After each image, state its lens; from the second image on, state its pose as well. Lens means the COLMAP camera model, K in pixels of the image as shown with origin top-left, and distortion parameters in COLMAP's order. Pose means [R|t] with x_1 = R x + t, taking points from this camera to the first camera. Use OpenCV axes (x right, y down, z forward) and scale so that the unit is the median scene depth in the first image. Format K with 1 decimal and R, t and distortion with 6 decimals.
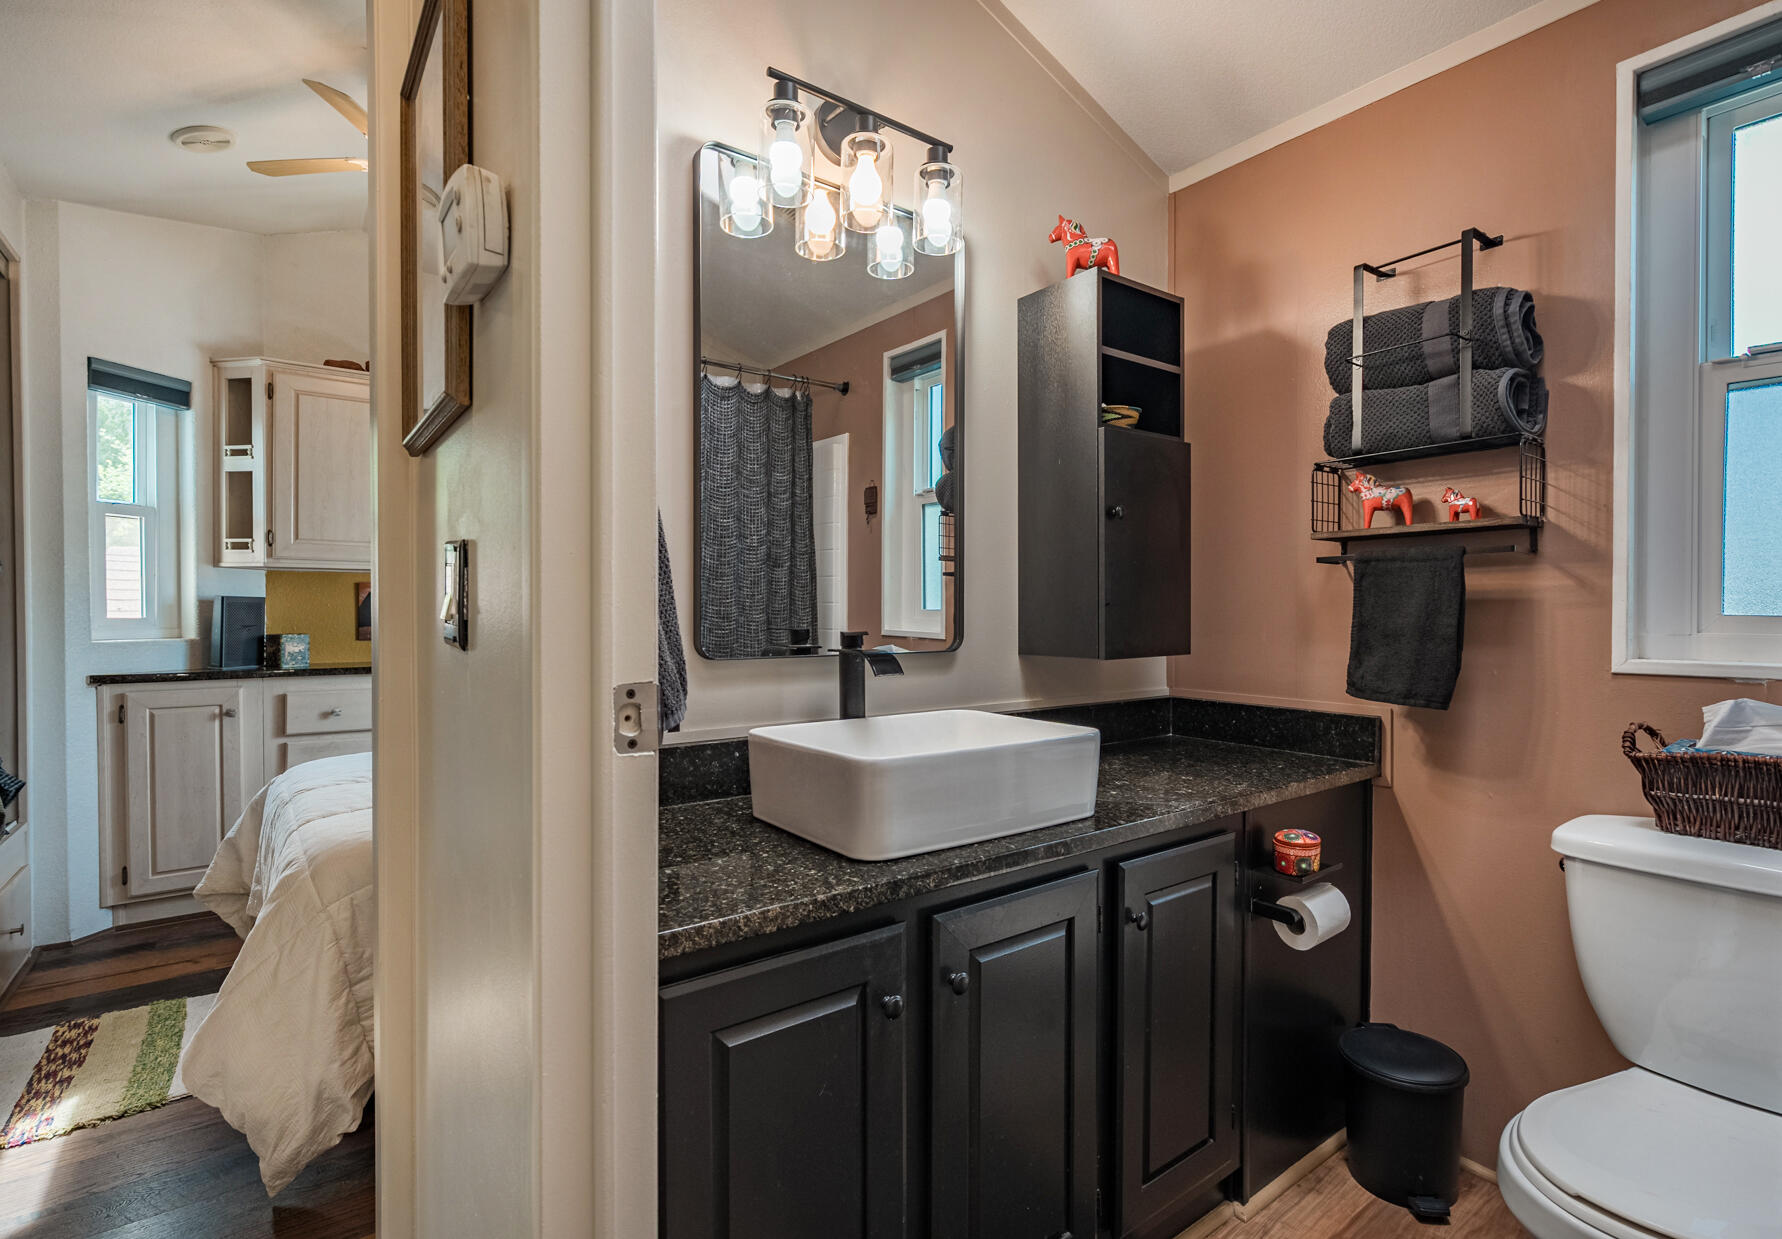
lens RADIAL K [[842.9, 0, 894.4], [0, 842.9, 623.0], [0, 0, 1]] dist [0.002006, 0.000162]
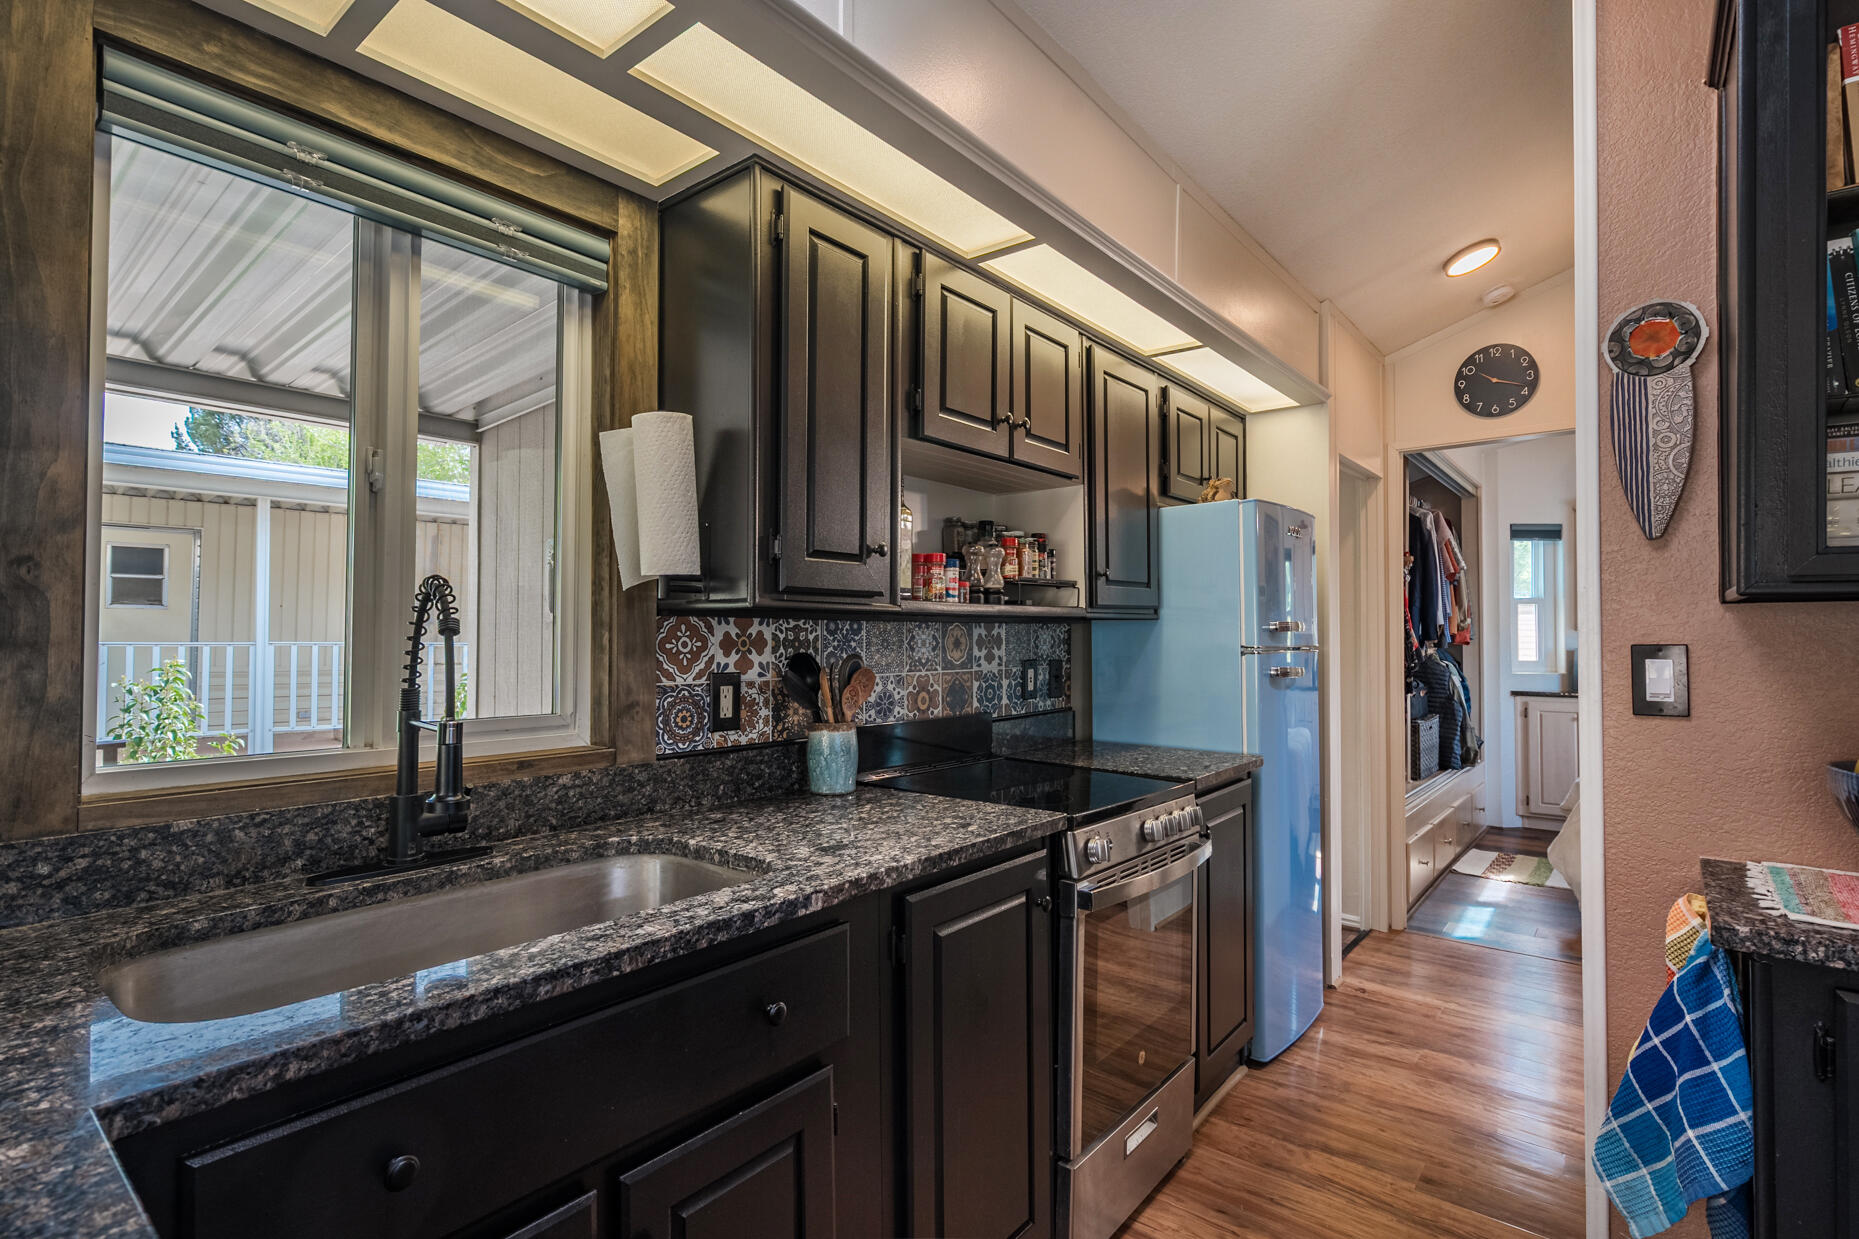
lens RADIAL K [[876.9, 0, 932.6], [0, 876.9, 626.4], [0, 0, 1]] dist [-0.002149, -0.000176]
pose [[0.228999, -0.014551, -0.973318, 0.655361], [-0.010622, 0.999791, -0.017446, -0.032921], [0.973369, 0.014333, 0.228797, -0.704950]]
